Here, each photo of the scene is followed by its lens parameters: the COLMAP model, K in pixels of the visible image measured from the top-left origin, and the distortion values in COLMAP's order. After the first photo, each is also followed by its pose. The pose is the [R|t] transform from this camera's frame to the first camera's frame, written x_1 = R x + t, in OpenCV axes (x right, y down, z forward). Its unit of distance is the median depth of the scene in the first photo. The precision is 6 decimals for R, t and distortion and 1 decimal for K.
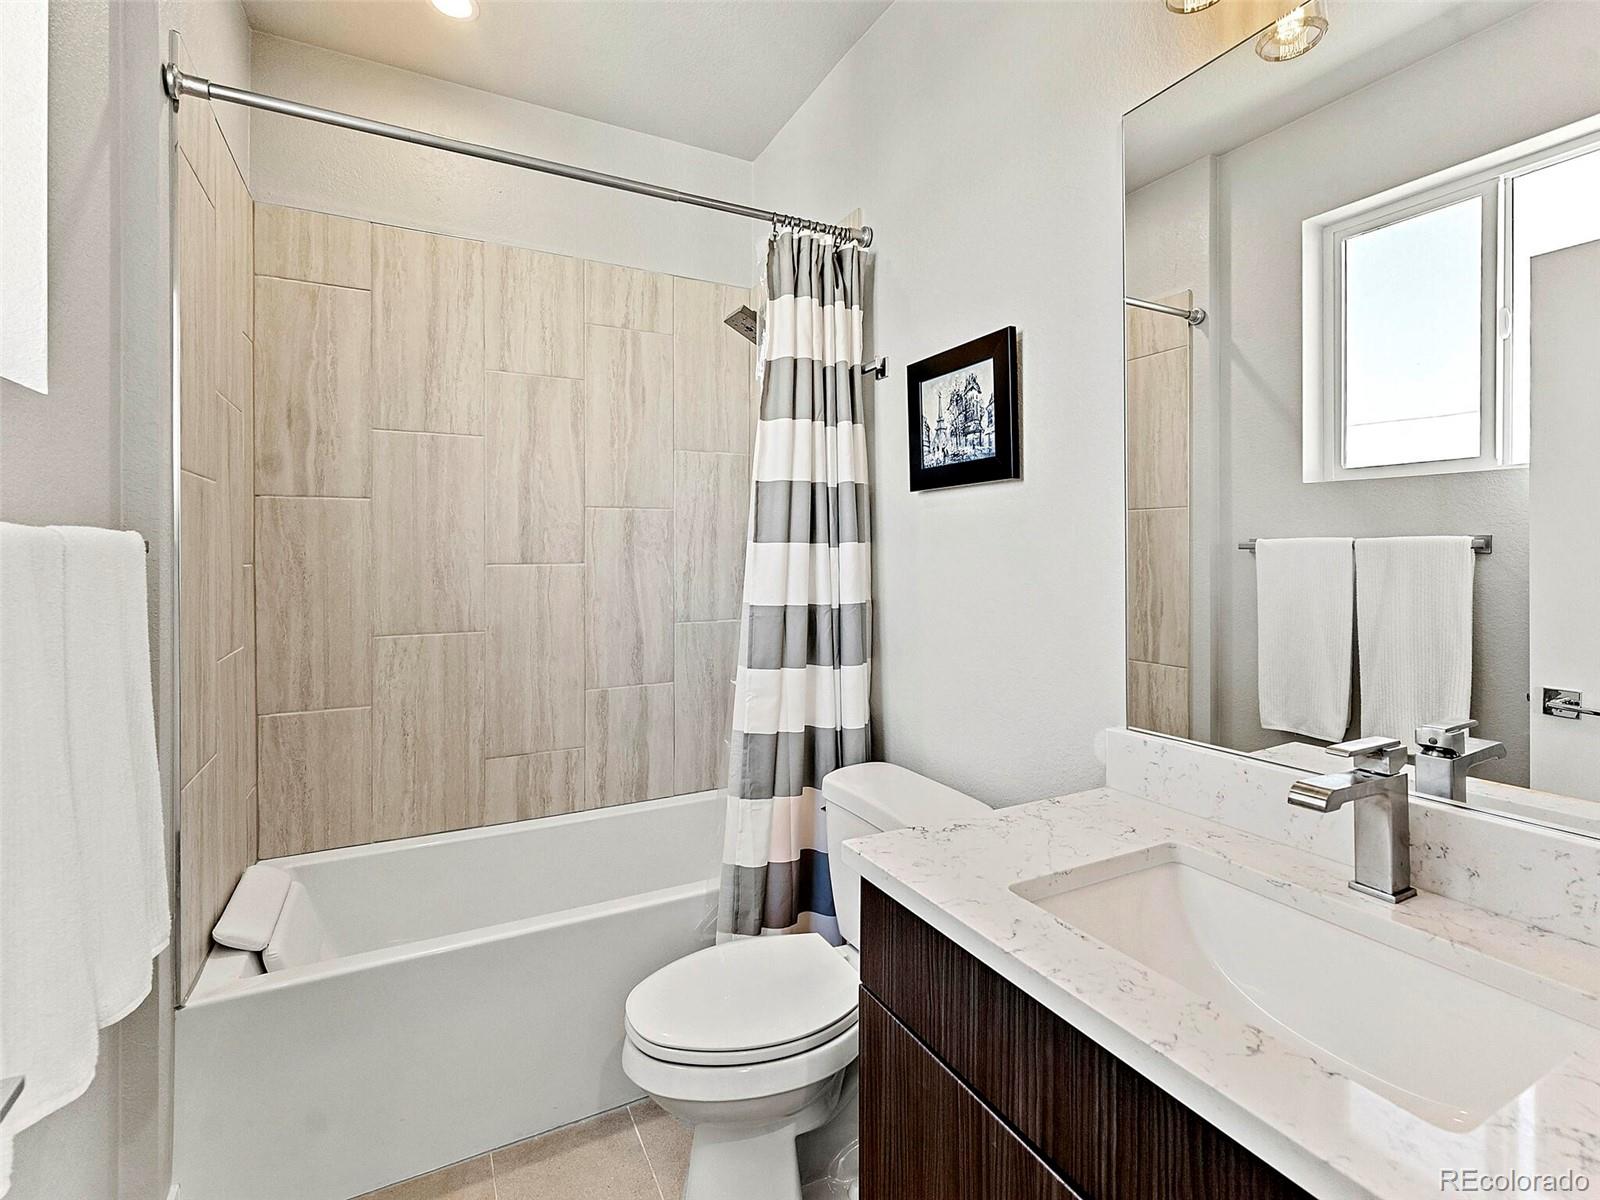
lens RADIAL K [[743.4, 0, 801.9], [0, 743.4, 555.1], [0, 0, 1]] dist [0.001029, -0.001553]
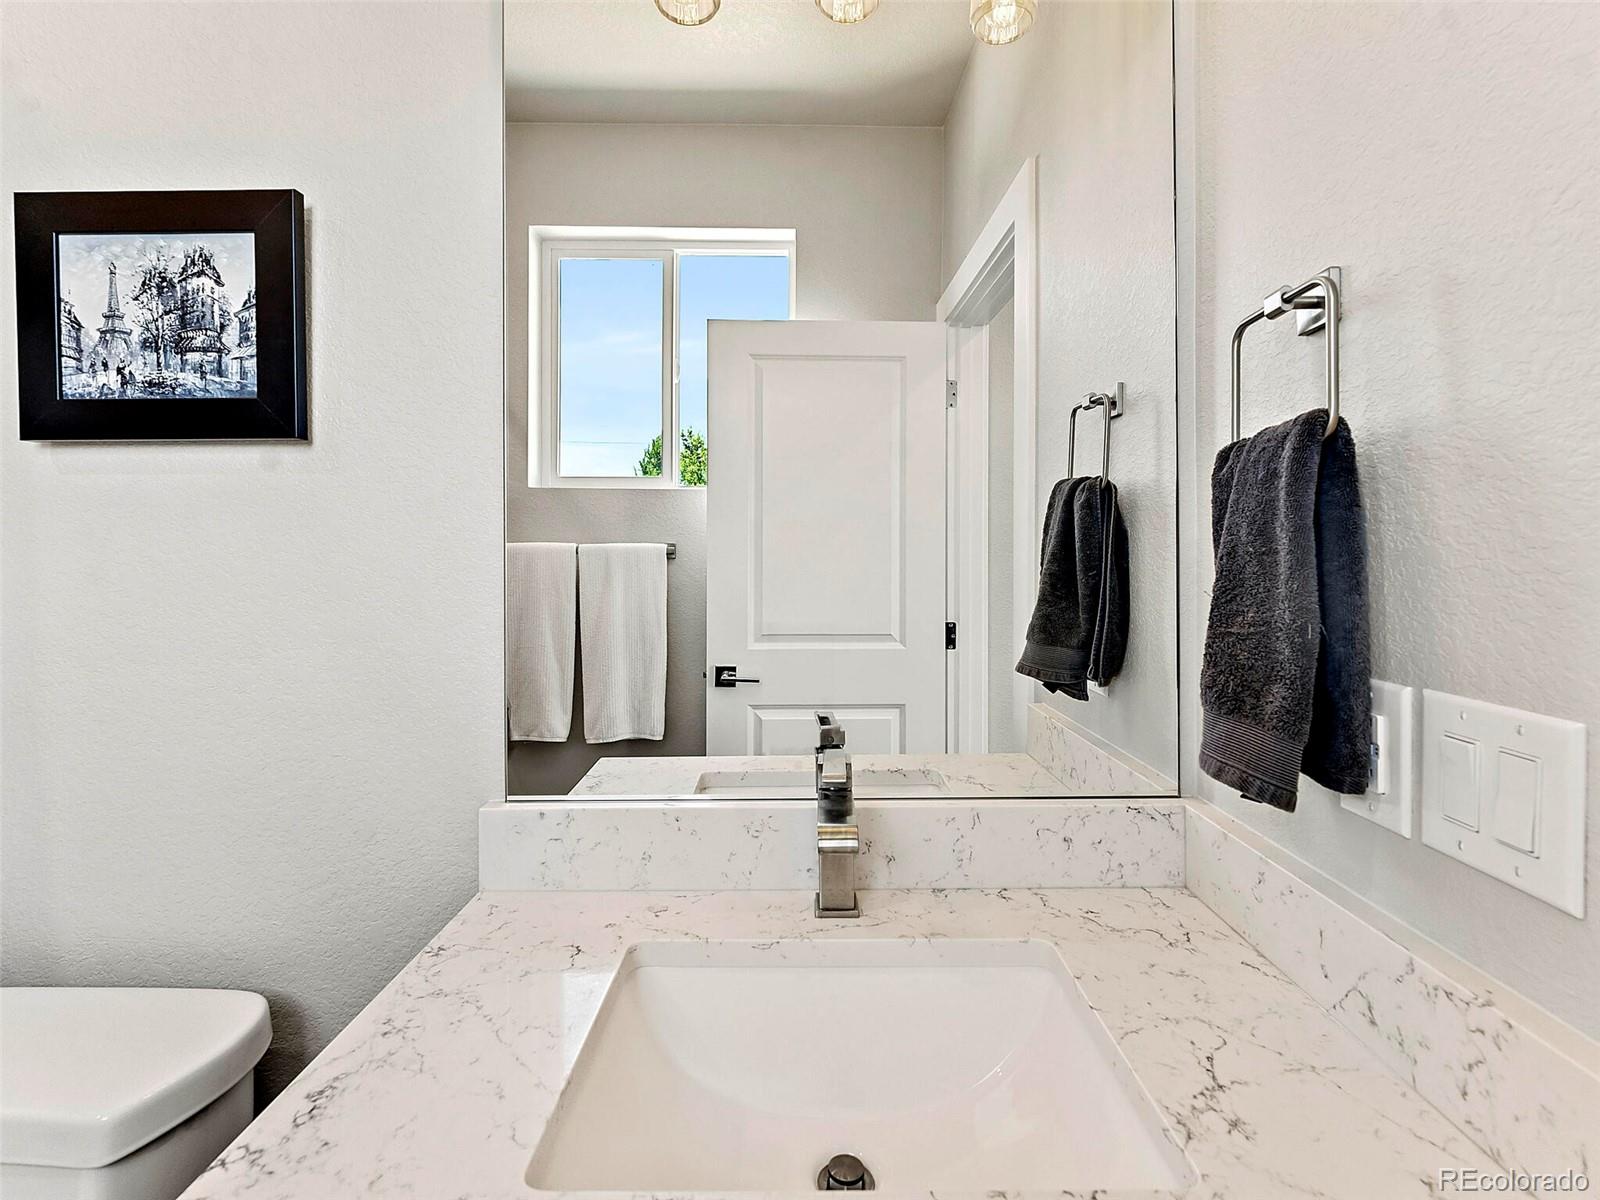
lens RADIAL K [[743.4, 0, 779.3], [0, 743.4, 551.9], [0, 0, 1]] dist [0.001029, -0.001553]
pose [[0.472393, 0.006652, 0.881363, -0.063885], [0.001646, 0.999963, -0.008429, -0.003328], [-0.881387, 0.005432, 0.472364, 0.330460]]
